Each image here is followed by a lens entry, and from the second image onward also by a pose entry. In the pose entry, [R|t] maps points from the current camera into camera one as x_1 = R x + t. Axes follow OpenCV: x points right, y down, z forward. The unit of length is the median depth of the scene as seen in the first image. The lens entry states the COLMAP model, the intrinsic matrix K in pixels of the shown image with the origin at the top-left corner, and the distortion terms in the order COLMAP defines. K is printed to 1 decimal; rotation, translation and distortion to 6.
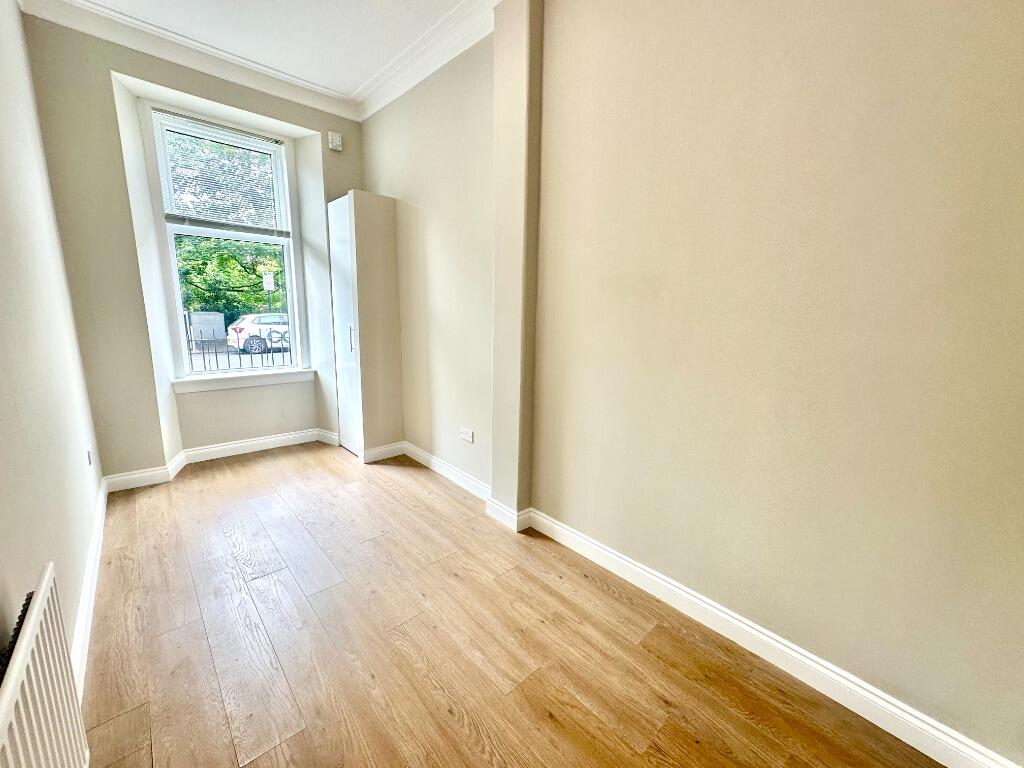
lens RADIAL K [[407.7, 0, 512.2], [0, 407.7, 380.7], [0, 0, 1]] dist [-0.001971, -0.000161]
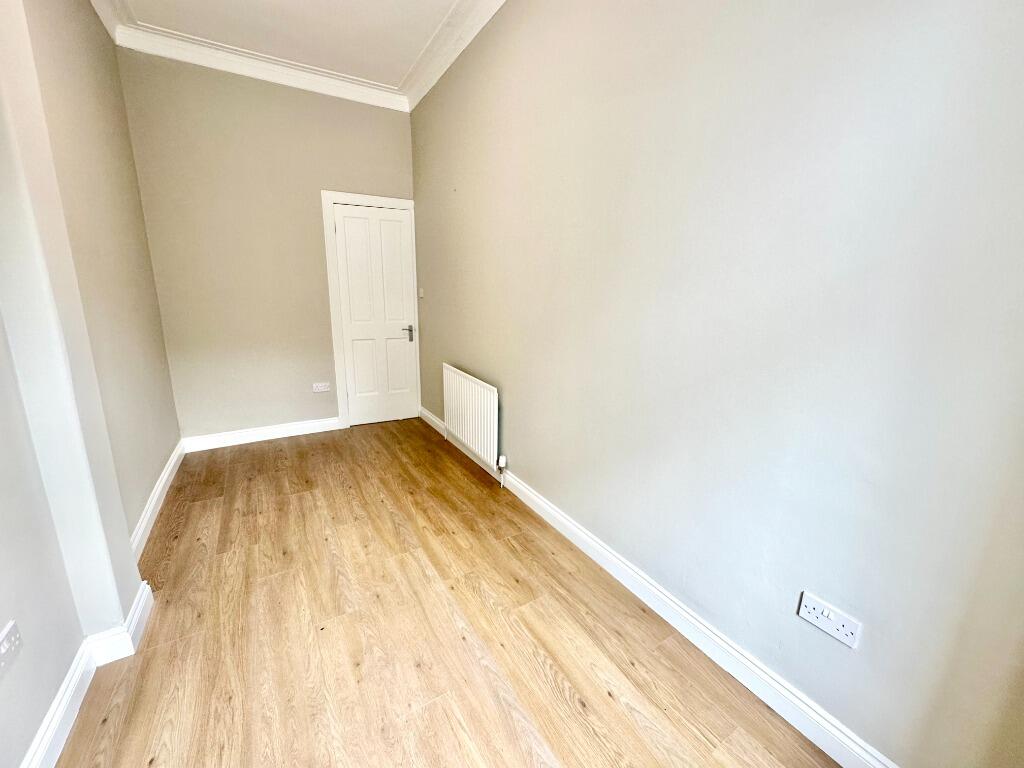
lens RADIAL K [[407.7, 0, 510.8], [0, 407.7, 381.0], [0, 0, 1]] dist [-0.001971, -0.000161]
pose [[-0.978485, -0.084565, 0.188190, -0.868272], [-0.000607, 0.913316, 0.407251, -0.335633], [-0.206316, 0.398375, -0.893717, 1.672000]]
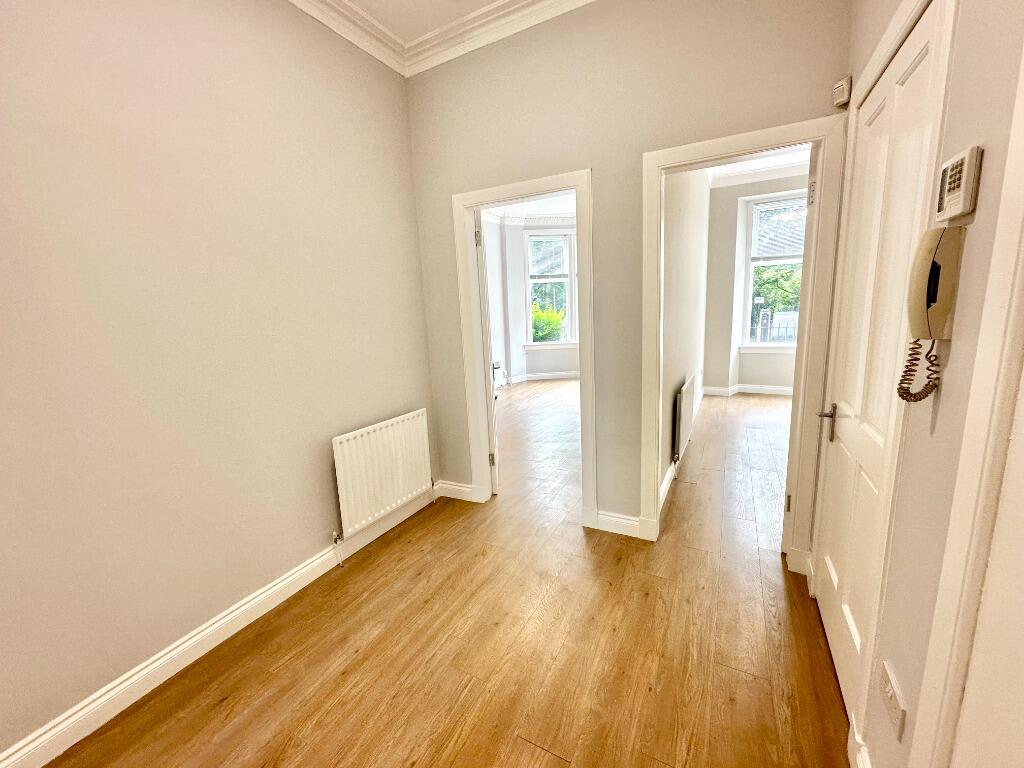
lens RADIAL K [[407.7, 0, 511.9], [0, 407.7, 382.1], [0, 0, 1]] dist [-0.001971, -0.000161]
pose [[0.319171, 0.125327, -0.939374, 0.964853], [-0.124651, 0.988157, 0.089483, 0.197023], [0.939464, 0.088533, 0.331014, -0.930416]]
